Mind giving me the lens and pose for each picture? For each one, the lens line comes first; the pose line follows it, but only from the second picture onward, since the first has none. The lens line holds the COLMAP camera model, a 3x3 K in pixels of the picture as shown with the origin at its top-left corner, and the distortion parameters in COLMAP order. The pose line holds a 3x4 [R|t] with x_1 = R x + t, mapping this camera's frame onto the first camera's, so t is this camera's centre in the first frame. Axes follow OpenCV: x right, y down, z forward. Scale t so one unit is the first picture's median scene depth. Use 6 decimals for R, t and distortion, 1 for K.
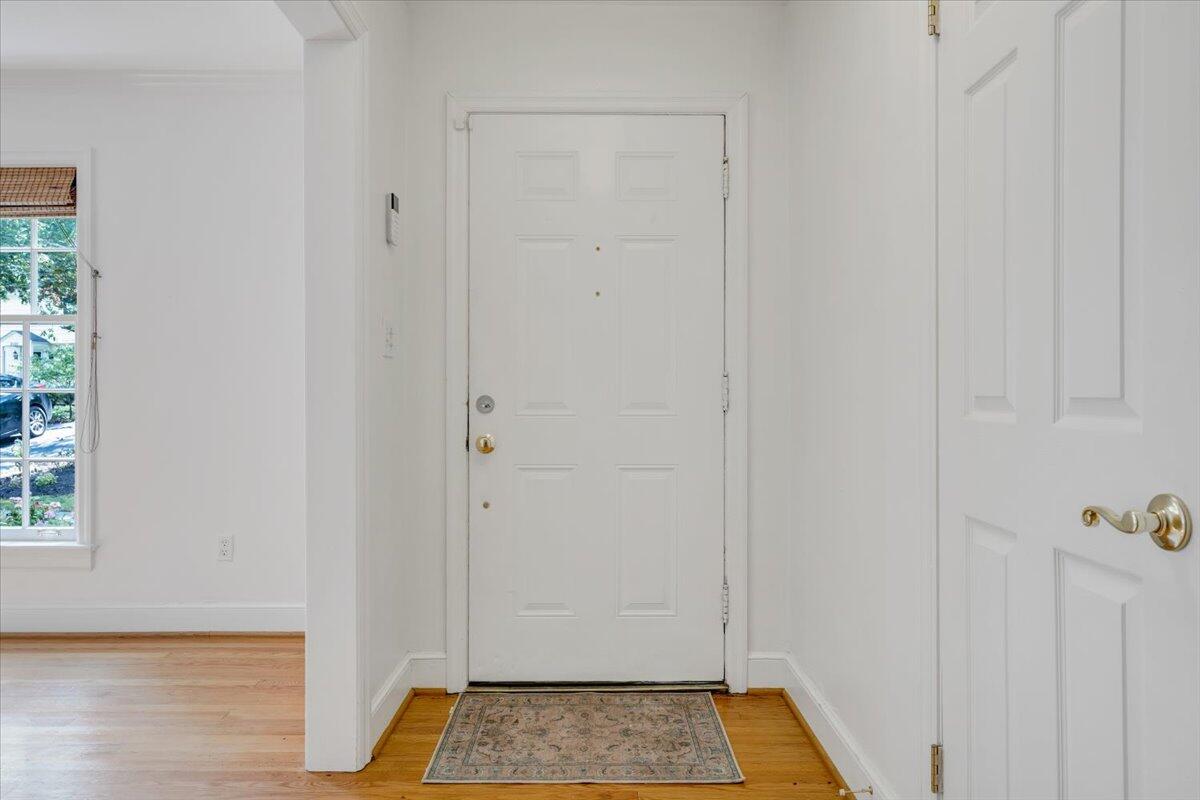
lens RADIAL K [[792.4, 0, 578.6], [0, 792.4, 387.5], [0, 0, 1]] dist [0.005355, -0.002407]
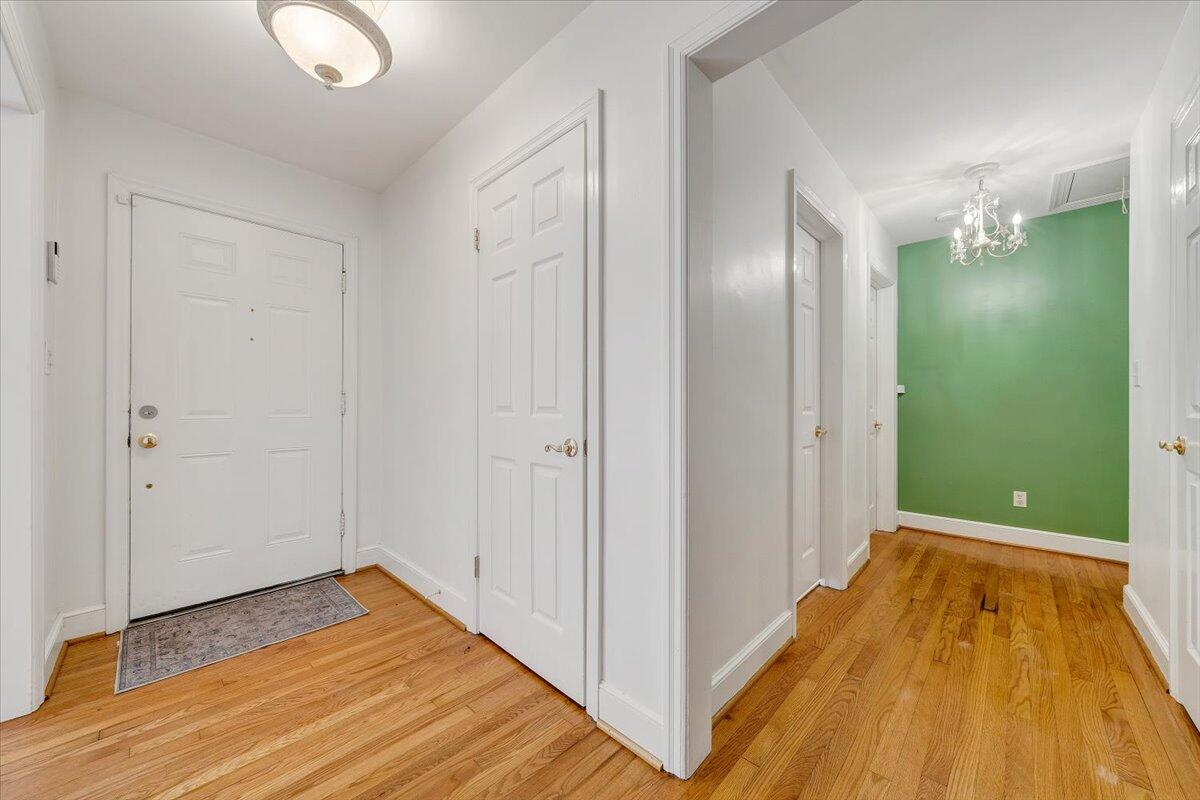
lens RADIAL K [[435.8, 0, 594.3], [0, 435.8, 400.7], [0, 0, 1]] dist [0.002423, -0.000257]
pose [[0.693030, 0.008695, 0.720856, -0.139123], [-0.007659, 0.999960, -0.004698, -0.000654], [-0.720868, -0.002266, 0.693069, -0.076268]]
